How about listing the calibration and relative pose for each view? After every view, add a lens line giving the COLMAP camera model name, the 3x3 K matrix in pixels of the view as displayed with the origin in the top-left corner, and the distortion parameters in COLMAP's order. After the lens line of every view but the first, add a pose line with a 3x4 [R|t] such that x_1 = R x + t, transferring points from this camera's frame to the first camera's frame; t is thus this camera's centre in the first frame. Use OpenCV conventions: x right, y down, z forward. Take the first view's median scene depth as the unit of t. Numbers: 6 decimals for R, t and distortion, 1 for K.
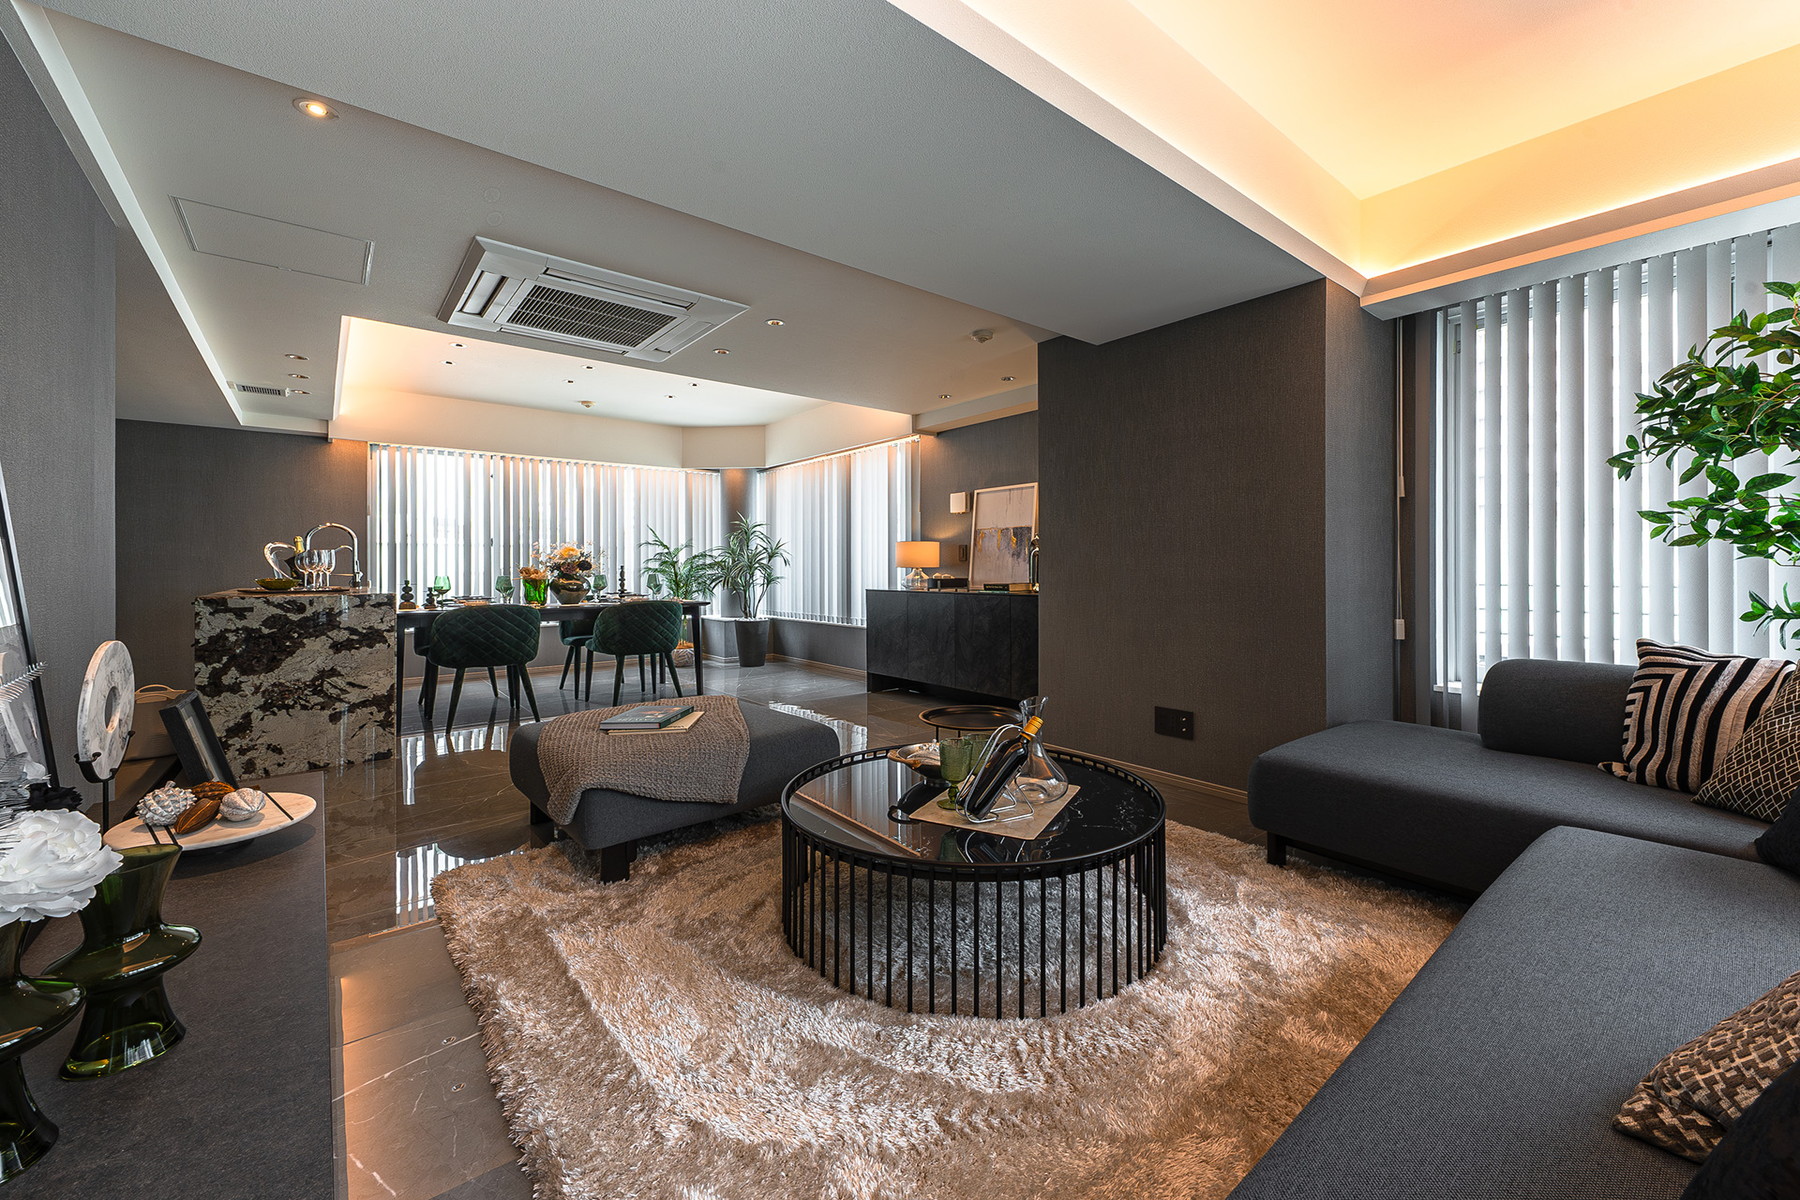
lens RADIAL K [[708.4, 0, 911.6], [0, 708.4, 583.9], [0, 0, 1]] dist [0.006405, -0.000280]
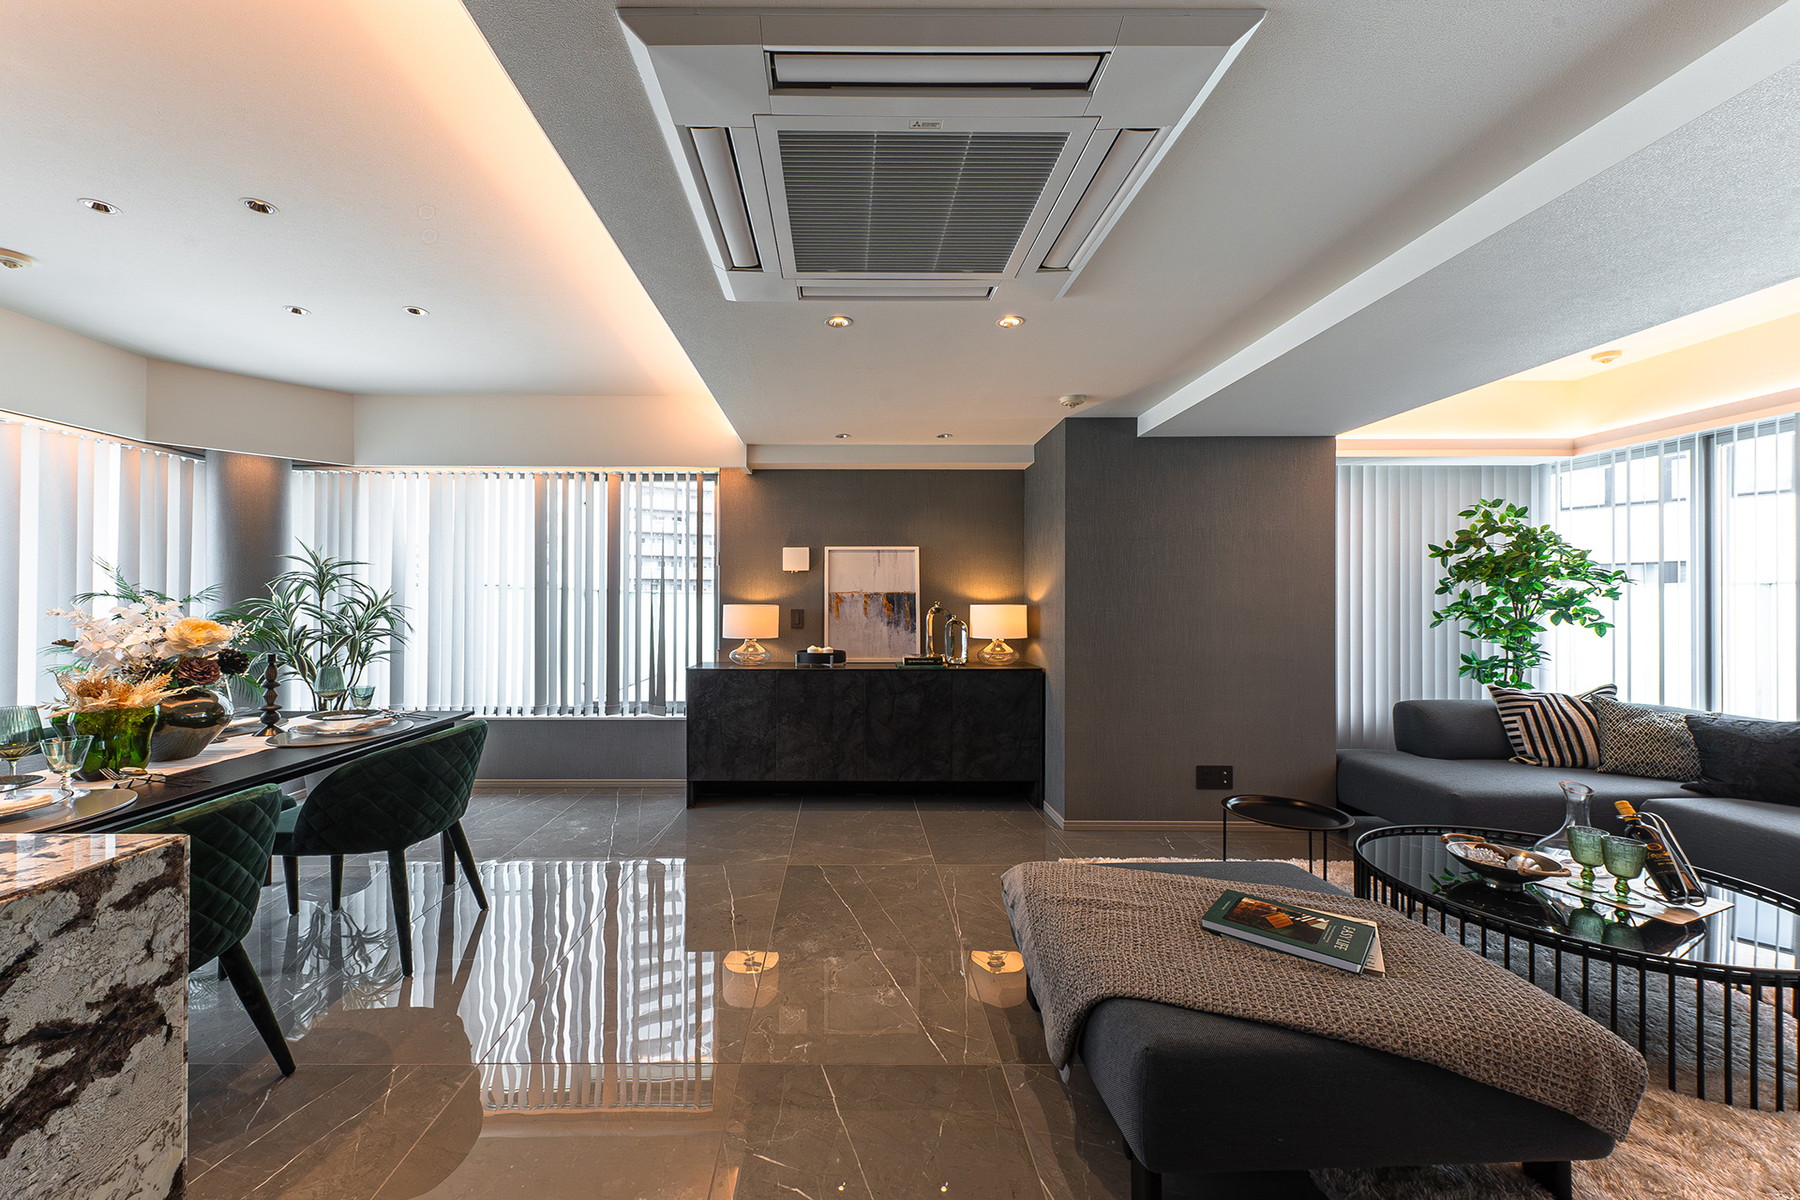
lens RADIAL K [[696.2, 0, 843.7], [0, 696.2, 600.0], [0, 0, 1]] dist [0.002812, -0.000234]
pose [[0.636450, 0.006404, 0.771291, -0.544056], [0.011876, 0.999766, -0.018100, -0.050485], [-0.771226, 0.020679, 0.636225, 0.435221]]
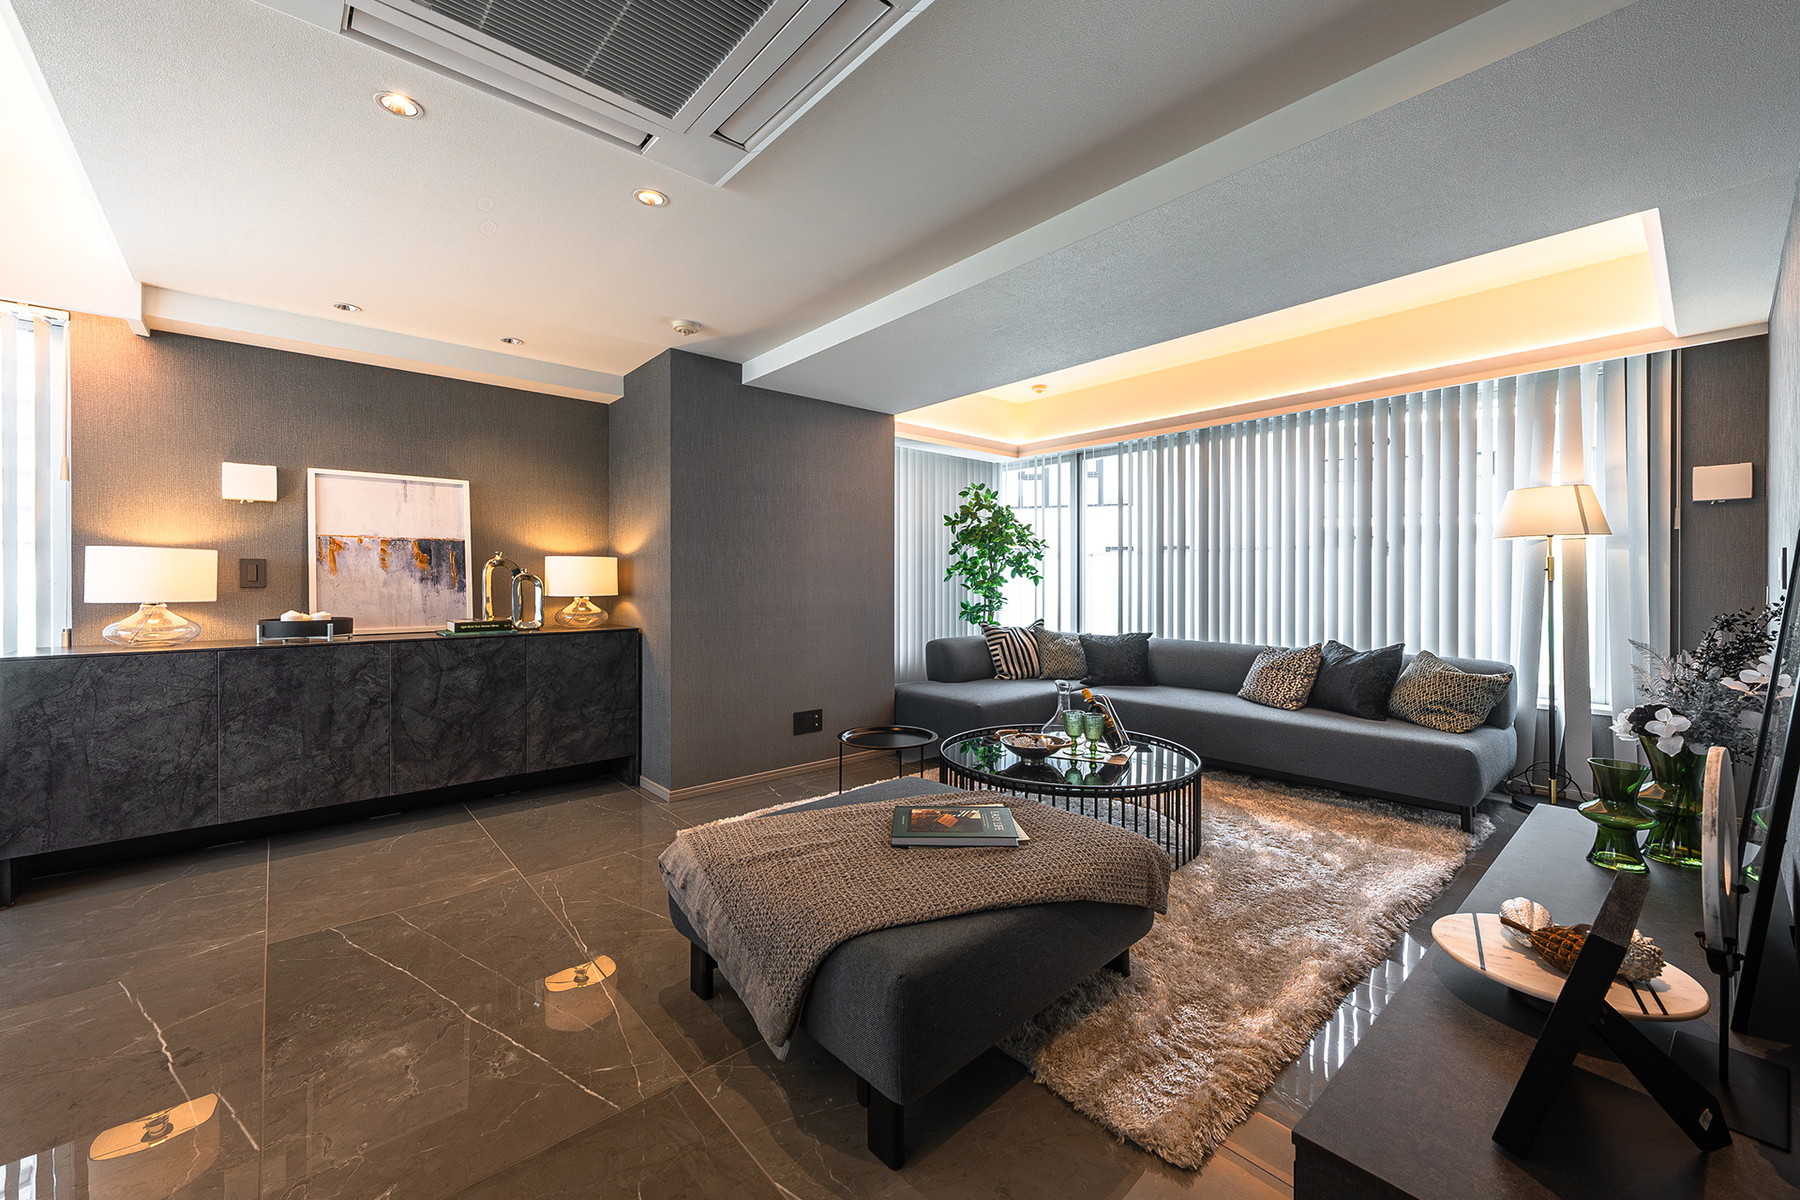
lens RADIAL K [[708.4, 0, 911.6], [0, 708.4, 583.9], [0, 0, 1]] dist [0.006405, -0.000280]
pose [[-0.046157, -0.001457, 0.998933, -0.520216], [0.020259, 0.999792, 0.002394, -0.026032], [-0.998729, 0.020348, -0.046118, 0.518031]]
